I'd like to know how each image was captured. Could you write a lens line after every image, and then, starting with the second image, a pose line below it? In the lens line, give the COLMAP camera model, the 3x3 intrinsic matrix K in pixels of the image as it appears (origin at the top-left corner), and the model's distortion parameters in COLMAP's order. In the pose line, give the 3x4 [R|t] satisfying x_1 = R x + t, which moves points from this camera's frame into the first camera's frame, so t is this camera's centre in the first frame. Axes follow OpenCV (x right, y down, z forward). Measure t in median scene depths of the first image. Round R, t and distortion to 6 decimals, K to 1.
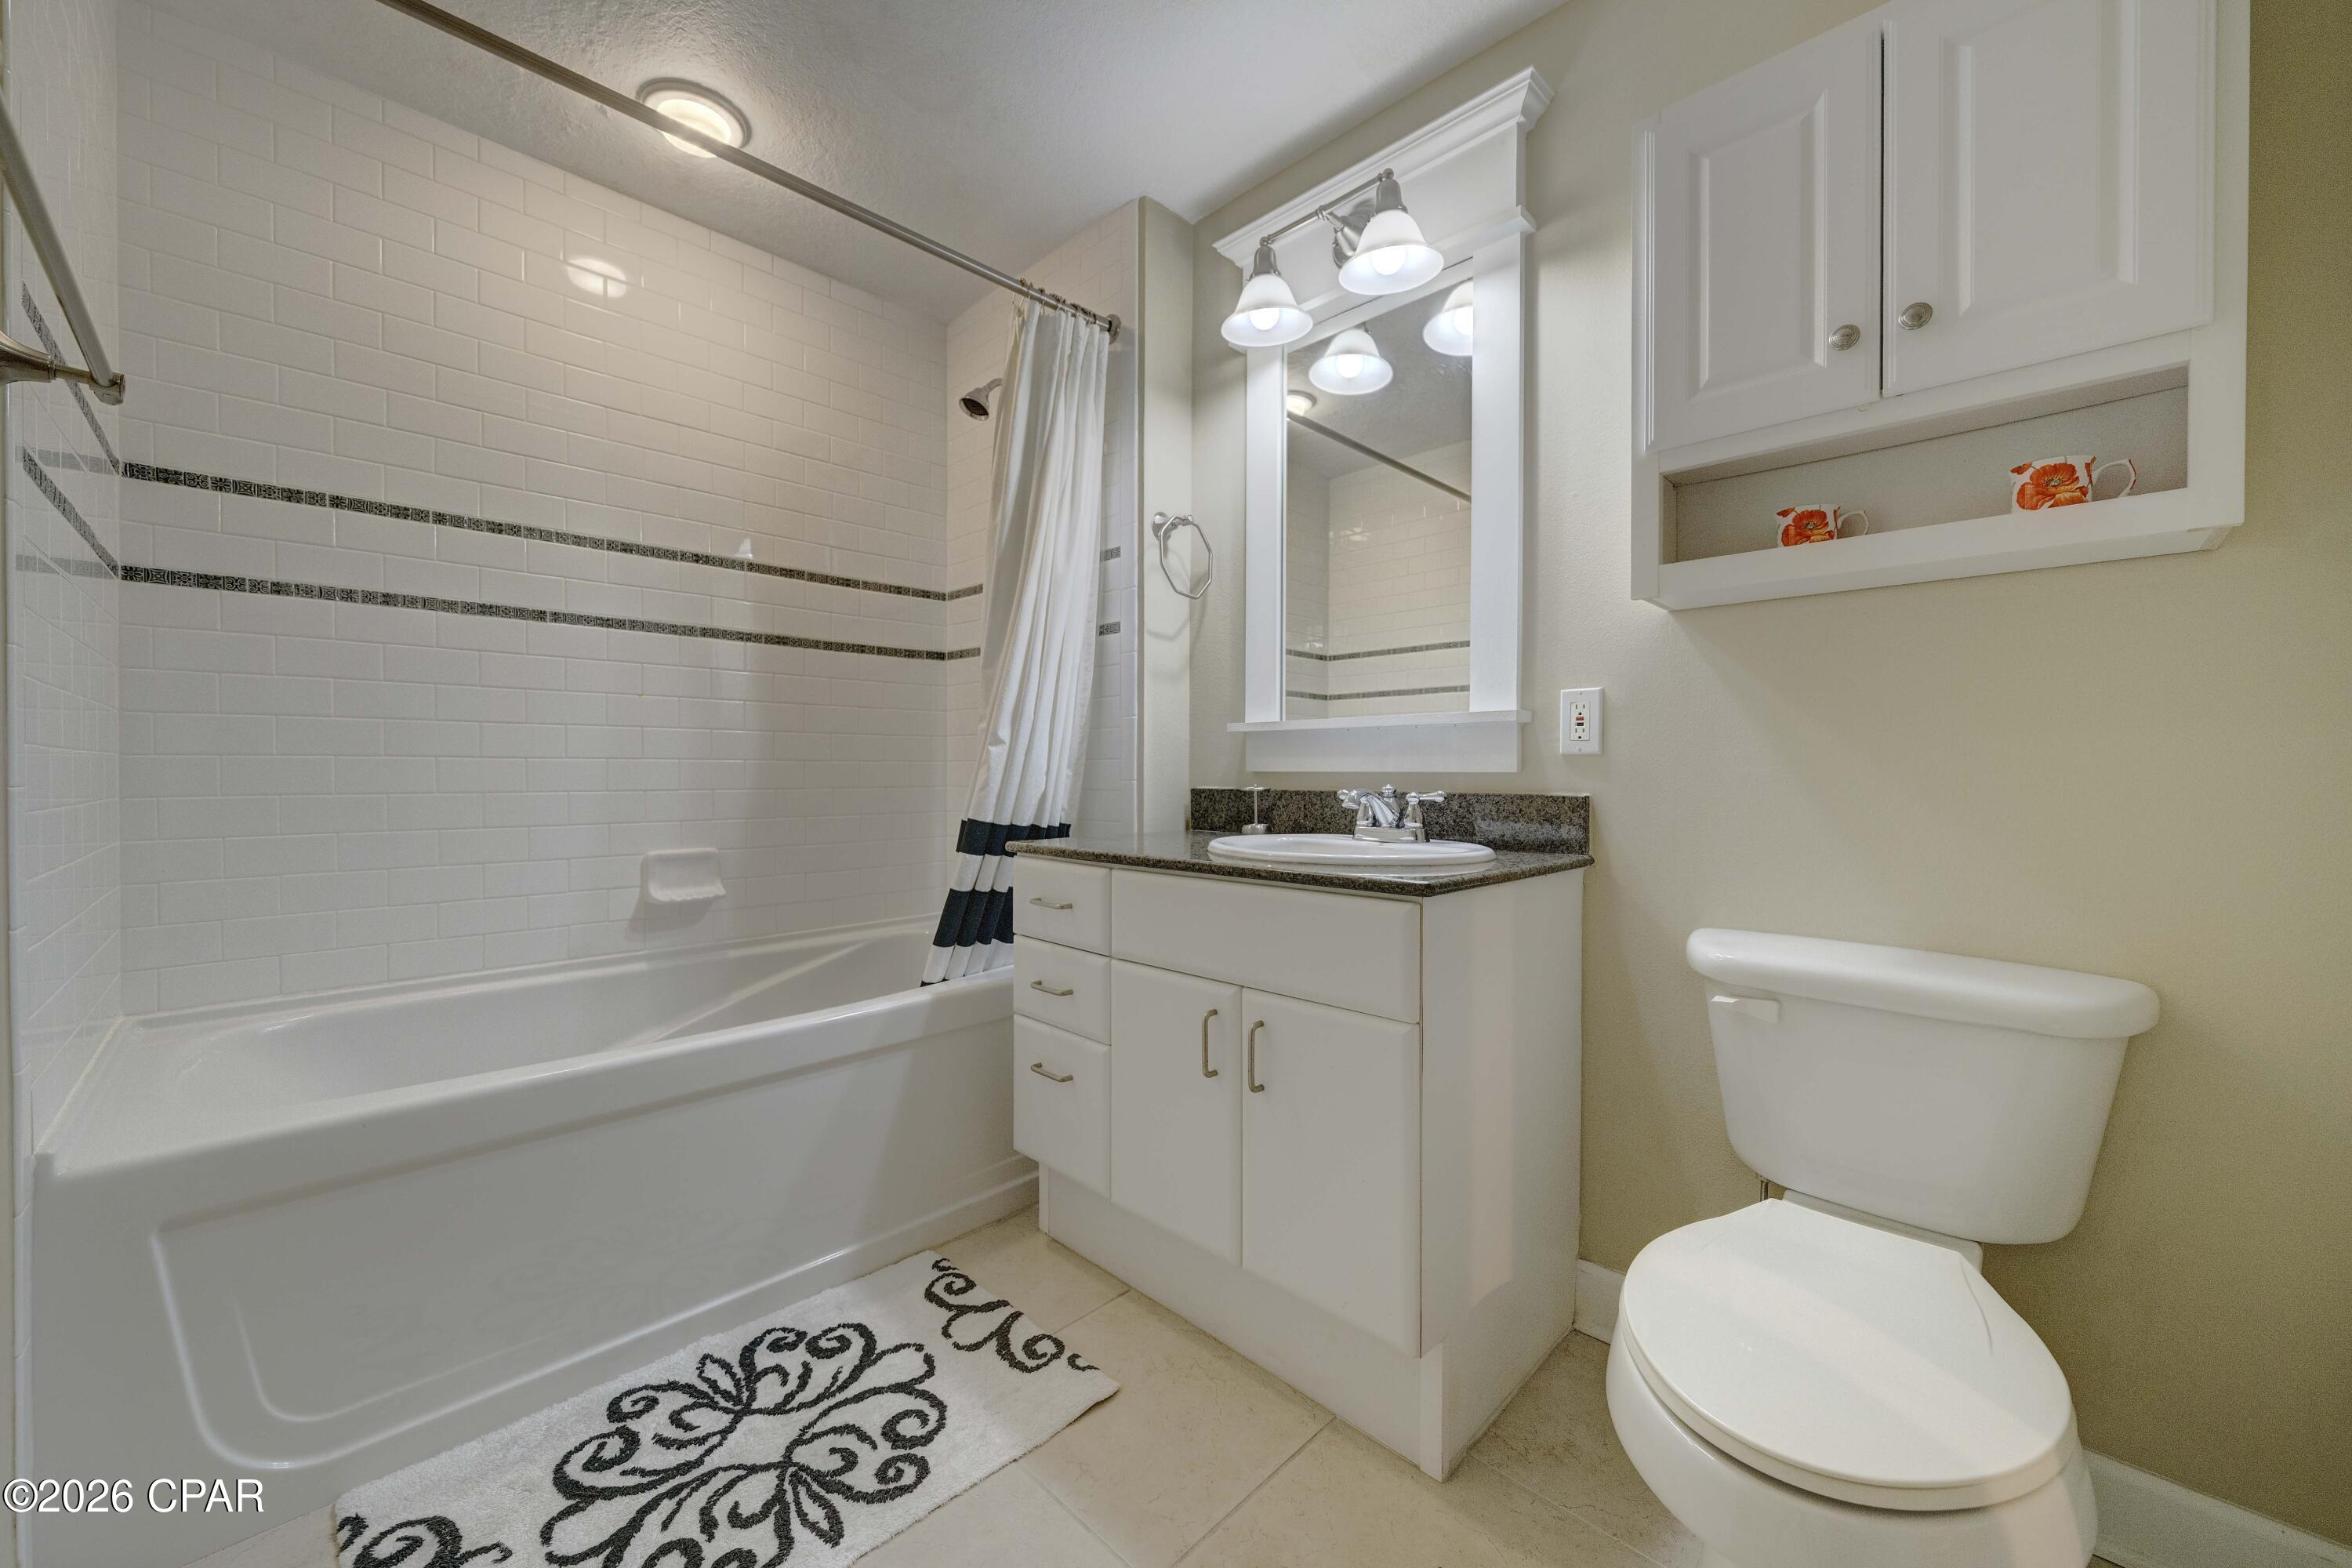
lens RADIAL K [[924.2, 0, 1179.5], [0, 924.2, 769.3], [0, 0, 1]] dist [-0.002166, -0.000251]
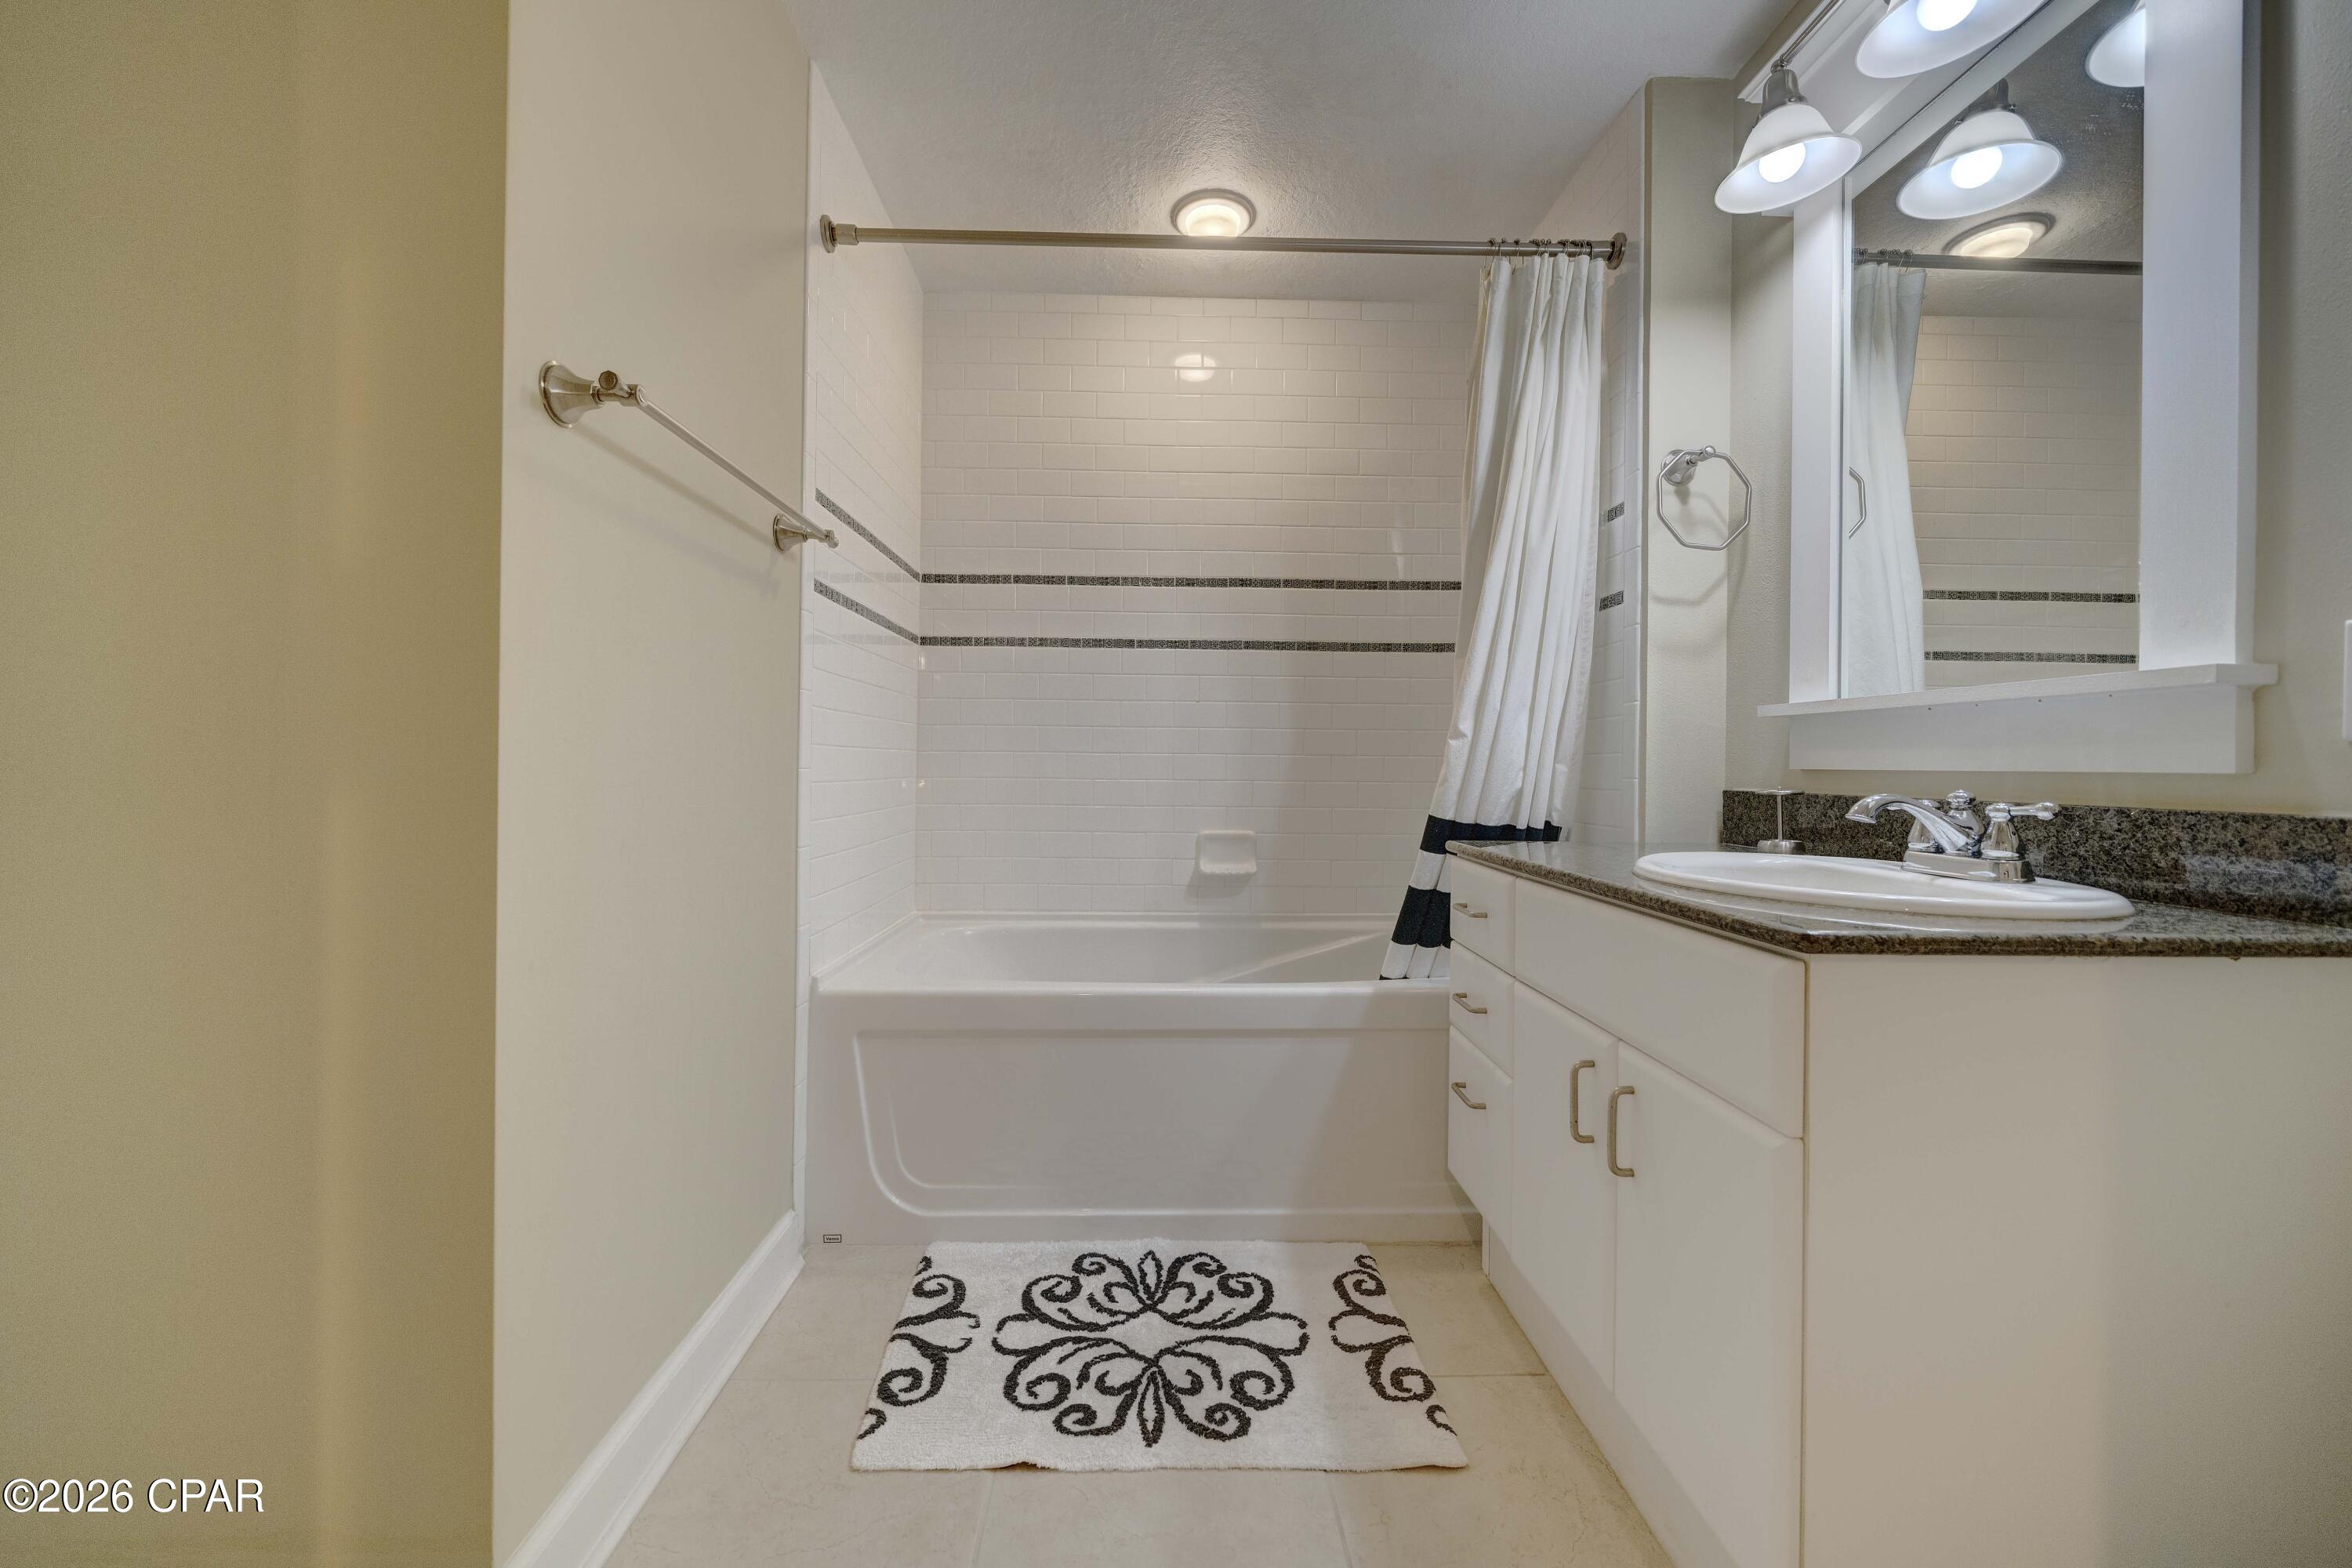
lens RADIAL K [[924.2, 0, 1159.7], [0, 924.2, 750.8], [0, 0, 1]] dist [-0.002166, -0.000251]
pose [[0.701628, -0.004412, -0.712530, 0.289367], [-0.008853, 0.999850, -0.014908, 0.003484], [0.712488, 0.016768, 0.701484, 0.130737]]
